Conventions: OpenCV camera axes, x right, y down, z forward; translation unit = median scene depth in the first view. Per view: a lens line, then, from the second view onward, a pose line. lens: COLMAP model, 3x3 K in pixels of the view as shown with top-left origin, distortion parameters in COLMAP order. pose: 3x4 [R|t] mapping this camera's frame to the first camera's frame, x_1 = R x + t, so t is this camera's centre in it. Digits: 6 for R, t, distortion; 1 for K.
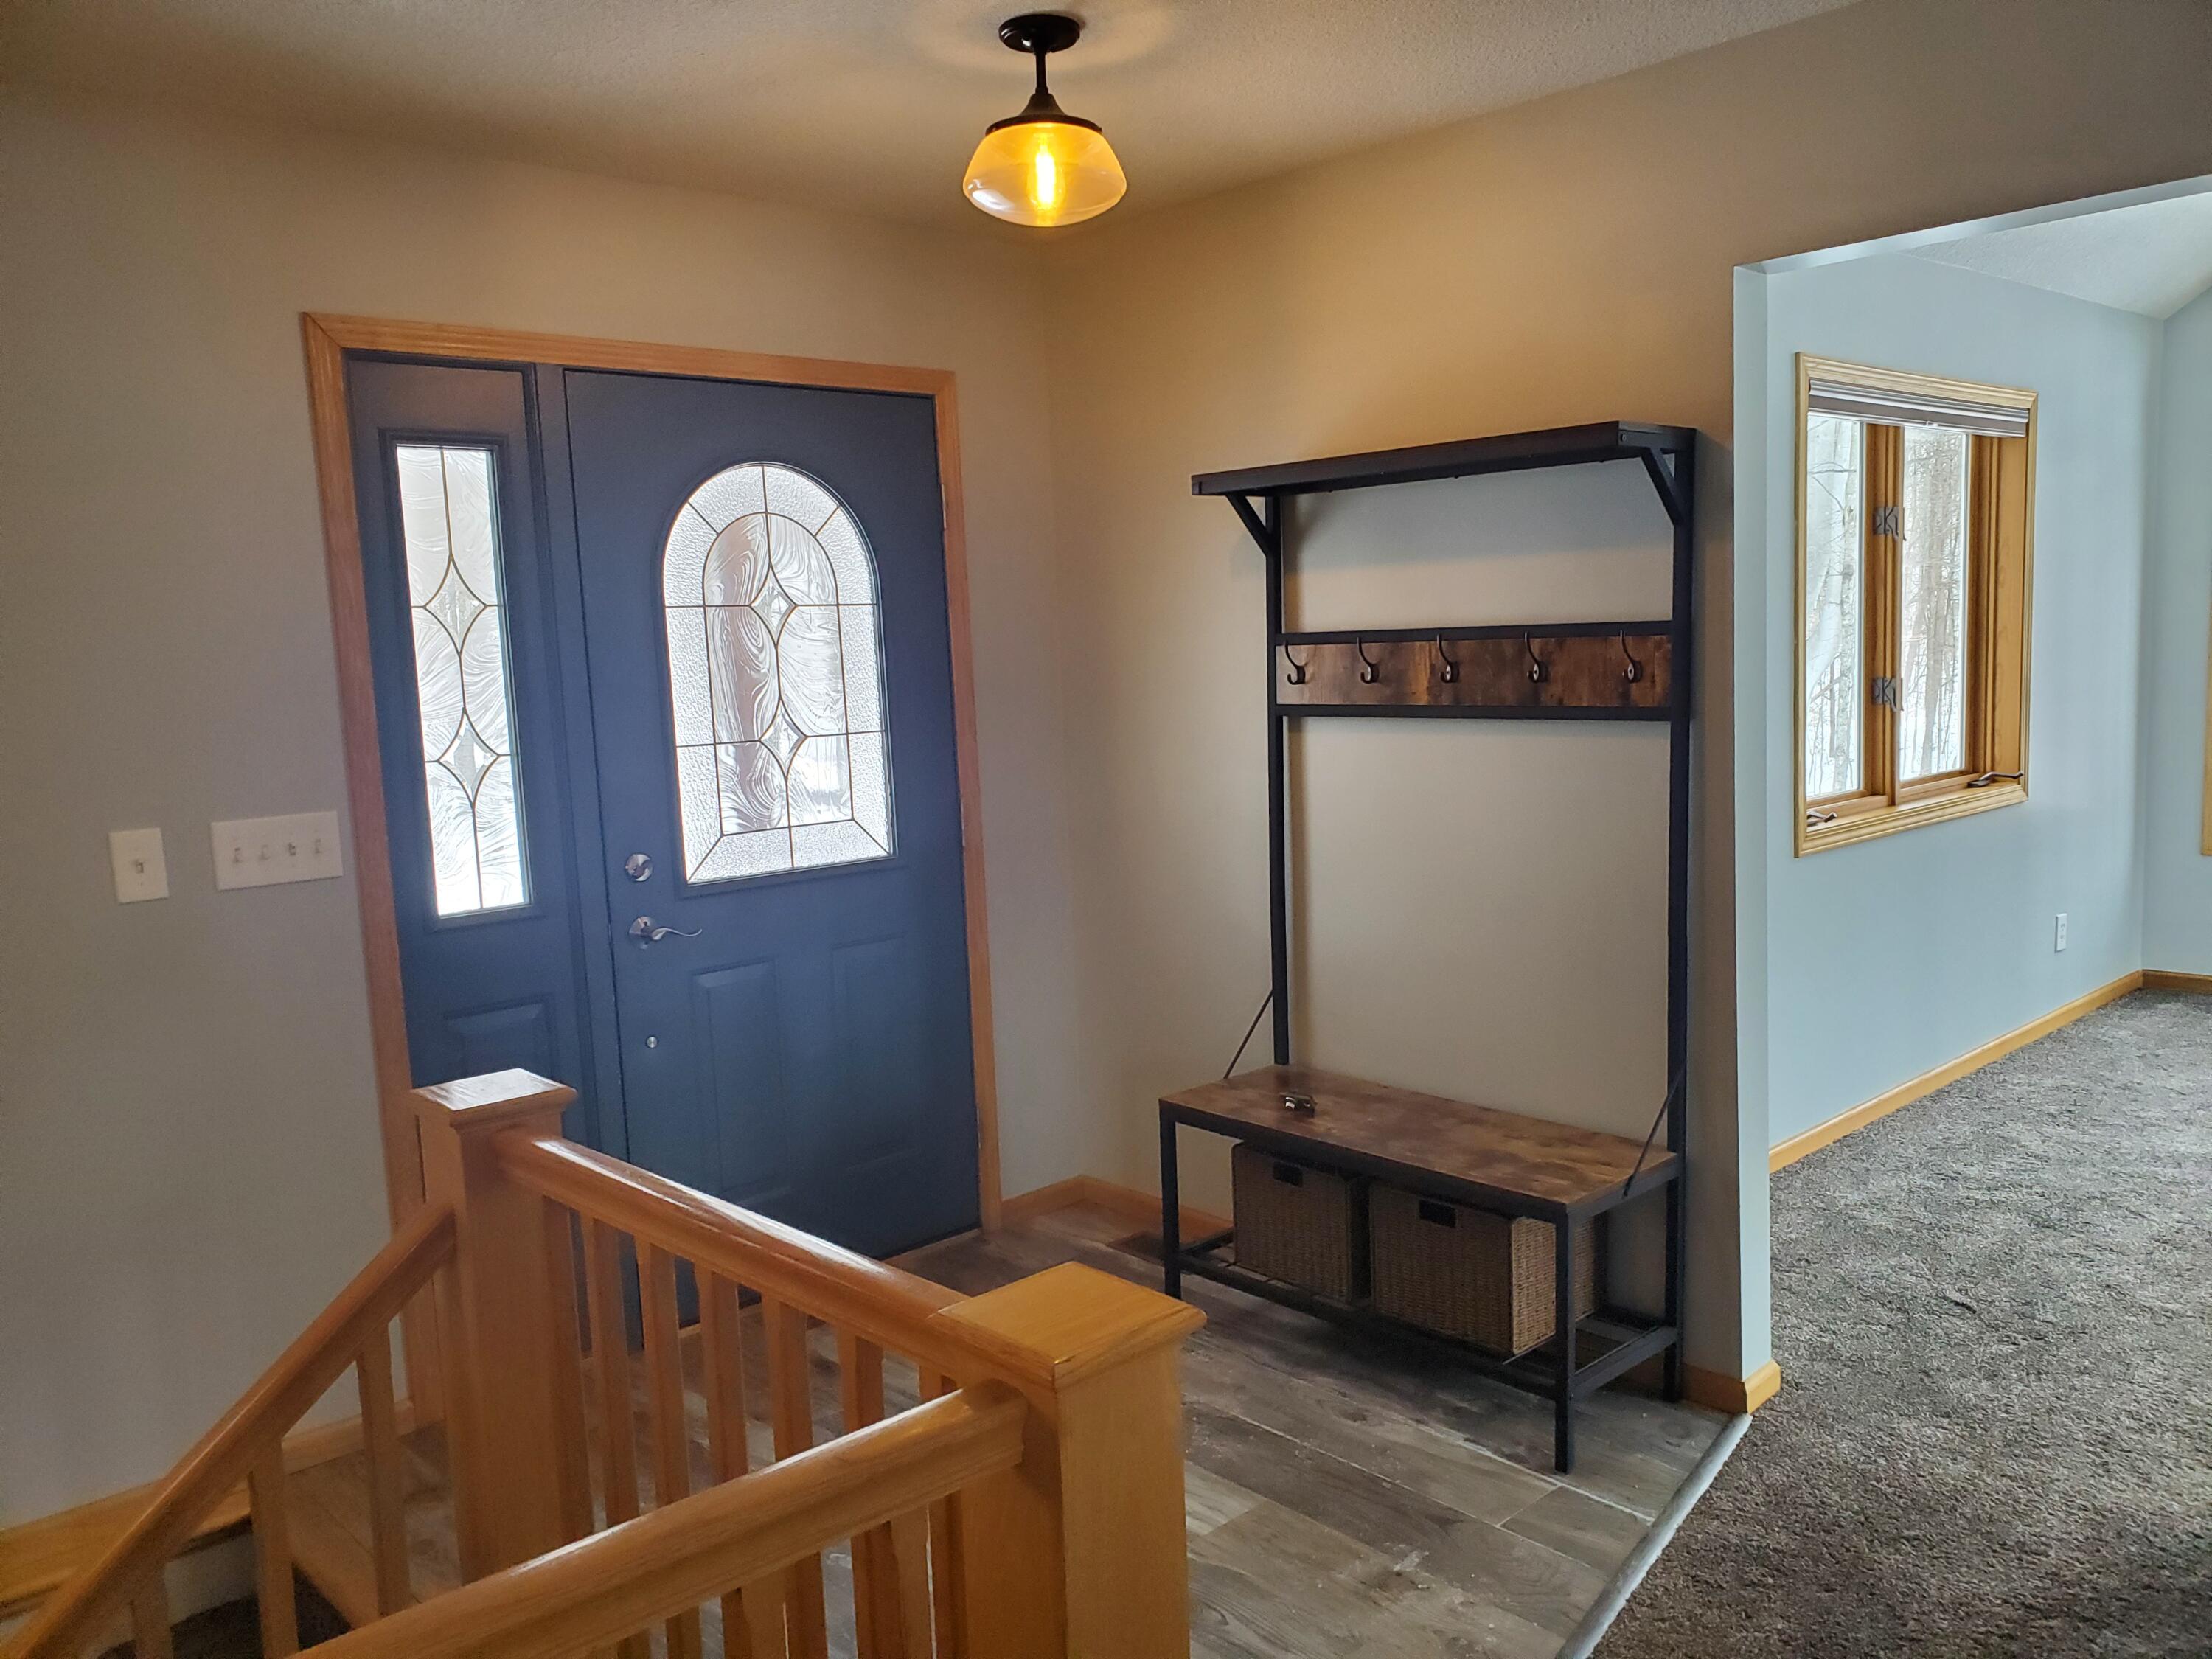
lens RADIAL K [[1680.4, 0, 1106.0], [0, 1680.4, 841.9], [0, 0, 1]] dist [0.004670, 0.000303]
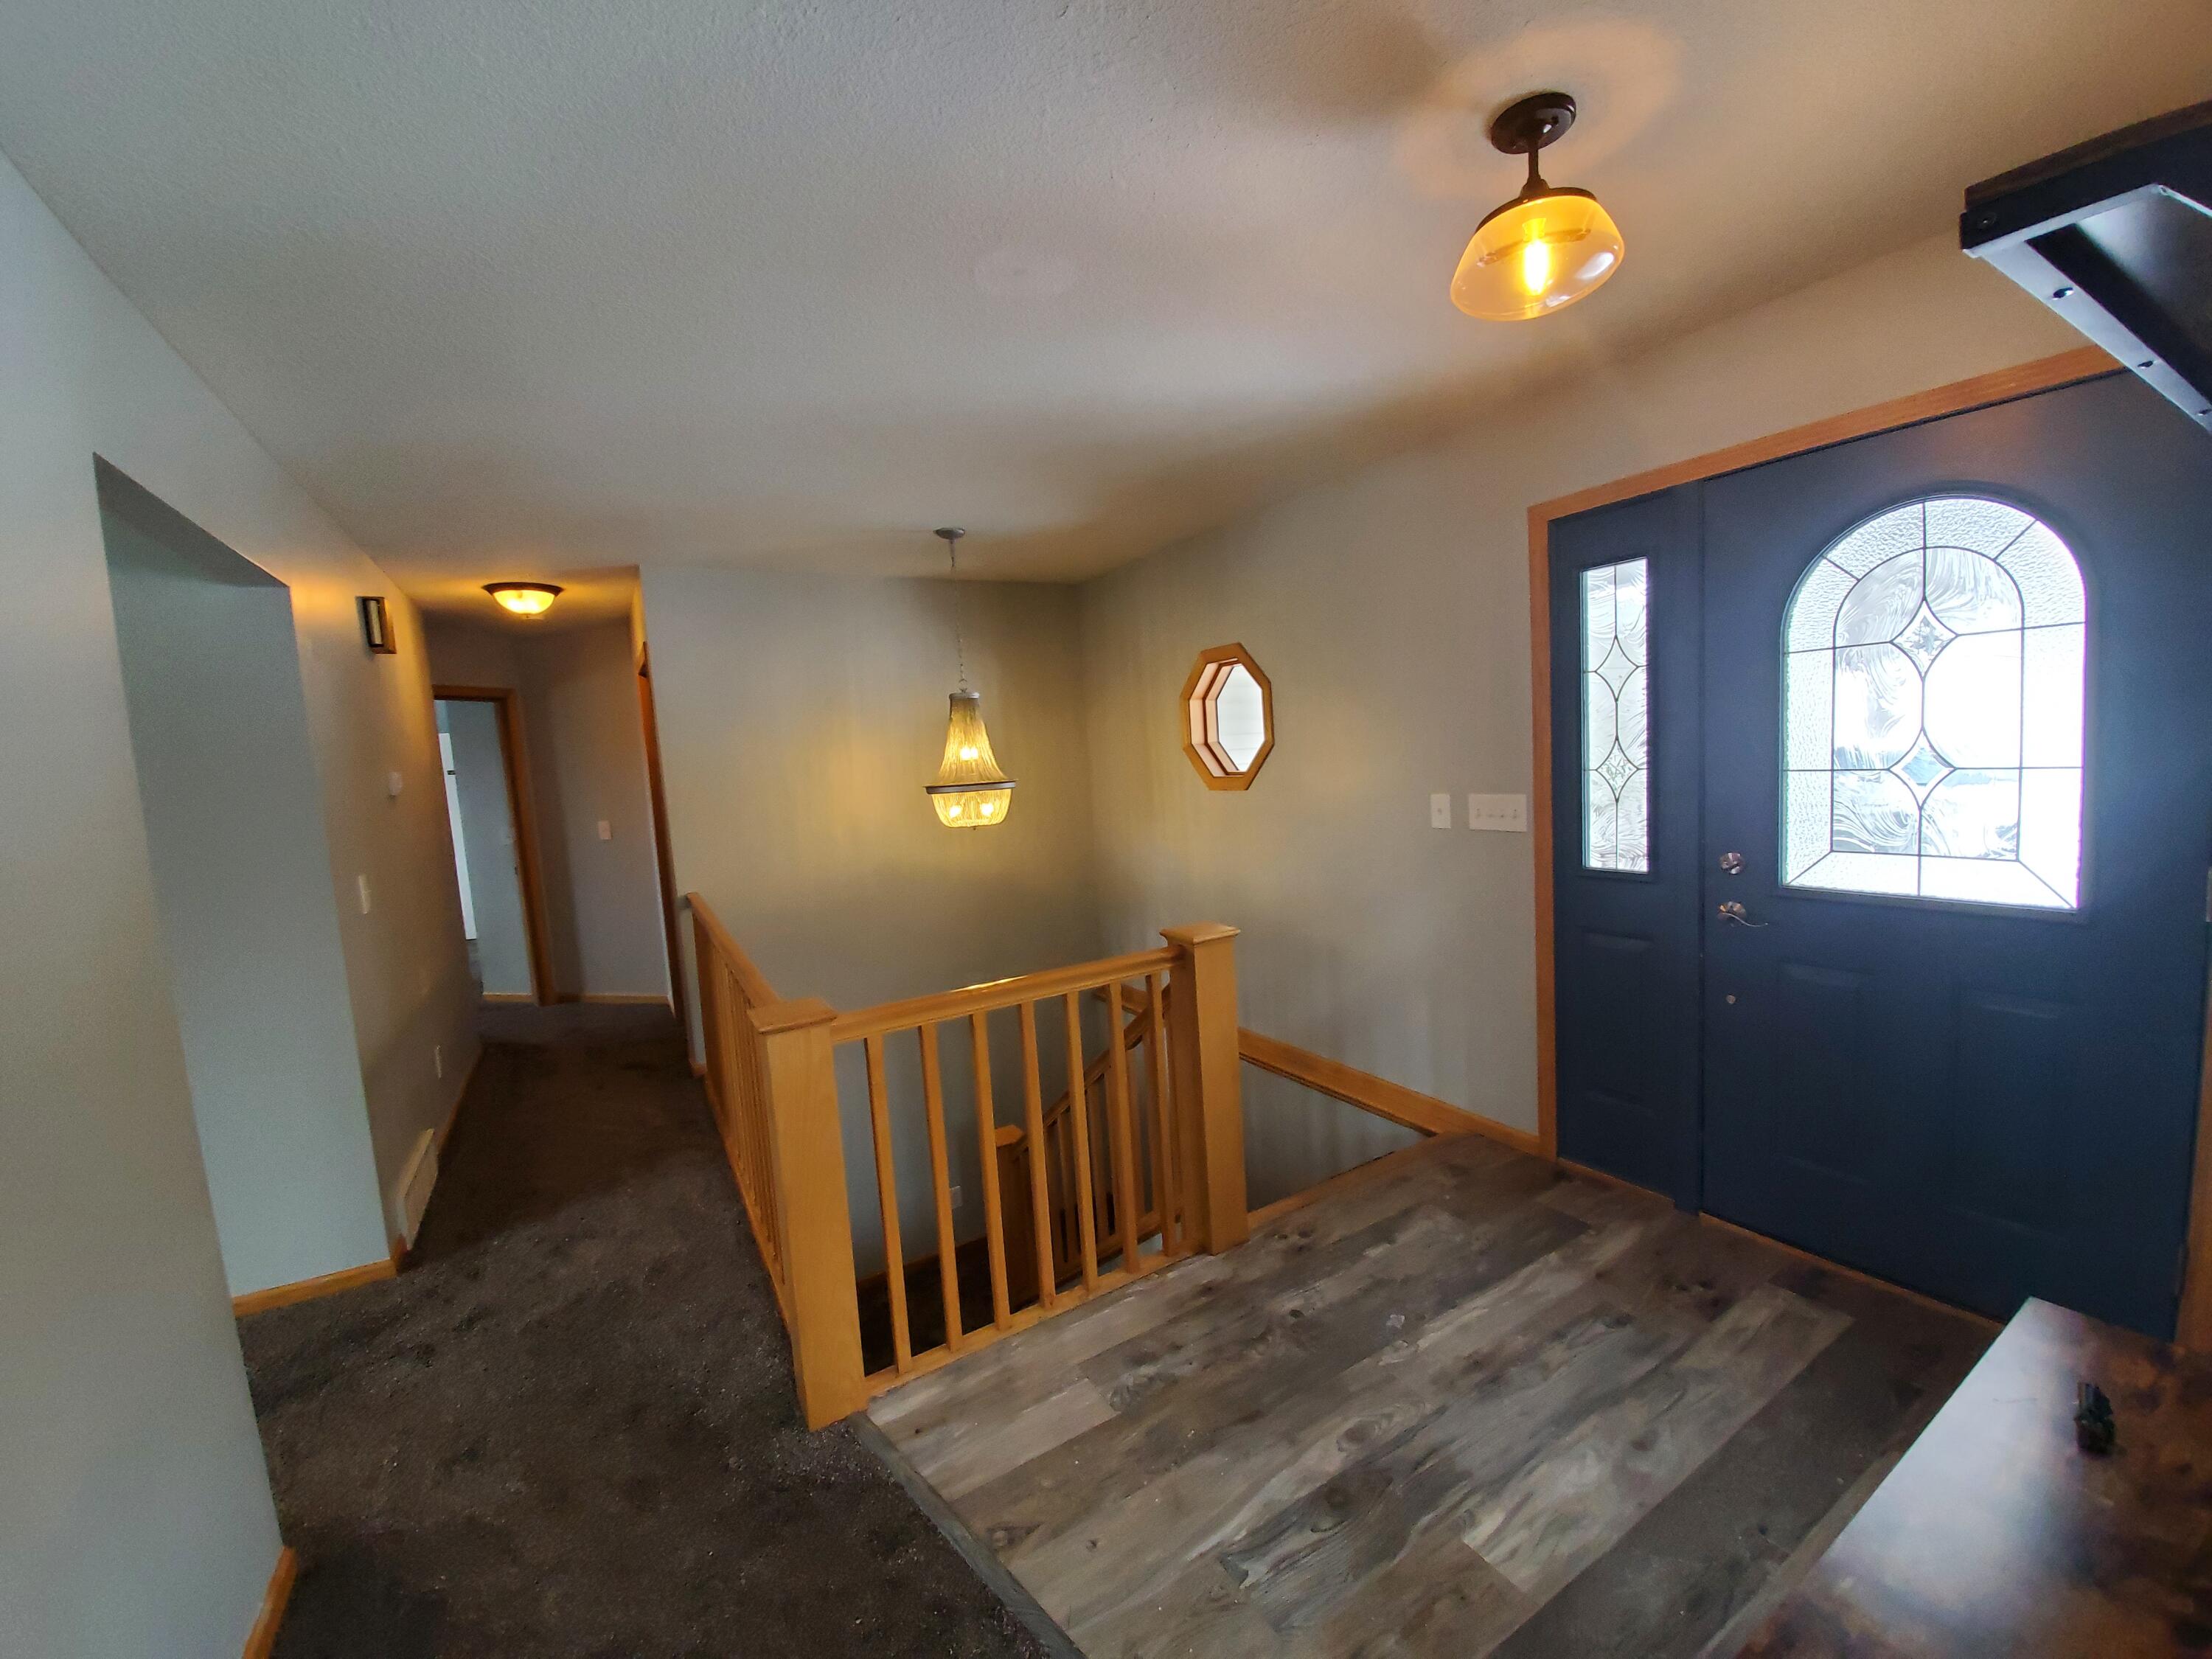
lens RADIAL K [[878.0, 0, 1111.8], [0, 878.0, 827.3], [0, 0, 1]] dist [-0.010576, -0.001455]
pose [[-0.194264, 0.131725, -0.972065, 0.487308], [-0.052825, 0.988100, 0.144455, -0.088874], [0.979526, 0.079411, -0.184994, 0.711107]]
